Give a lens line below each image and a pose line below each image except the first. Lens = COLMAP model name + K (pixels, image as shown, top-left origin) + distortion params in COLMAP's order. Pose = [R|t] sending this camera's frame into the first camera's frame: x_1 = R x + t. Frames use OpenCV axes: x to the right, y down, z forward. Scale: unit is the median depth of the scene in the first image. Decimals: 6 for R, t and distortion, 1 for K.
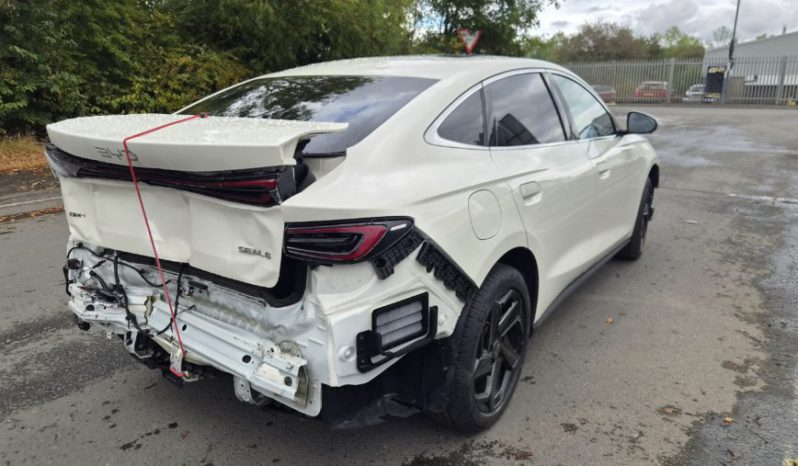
lens RADIAL K [[557.1, 0, 387.8], [0, 557.1, 223.2], [0, 0, 1]] dist [0.066309, -0.045094]
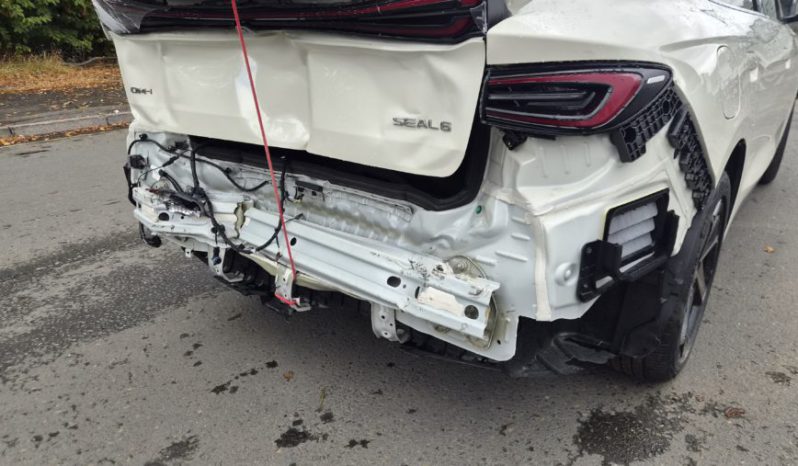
lens RADIAL K [[557.1, 0, 404.4], [0, 557.1, 236.1], [0, 0, 1]] dist [0.066309, -0.045094]
pose [[0.999742, 0.011242, -0.019713, -0.193575], [-0.008641, 0.991819, 0.127362, 0.079820], [0.020984, -0.127159, 0.991660, 0.256541]]
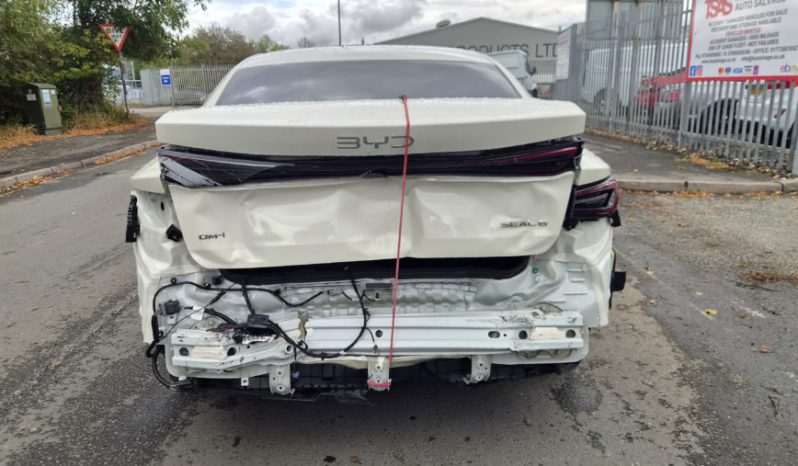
lens RADIAL K [[557.1, 0, 385.3], [0, 557.1, 219.4], [0, 0, 1]] dist [0.066309, -0.045094]
pose [[0.792494, -0.153313, 0.590296, -0.838764], [0.160671, 0.986180, 0.040425, -0.030833], [-0.588336, 0.062807, 0.806174, 0.247533]]
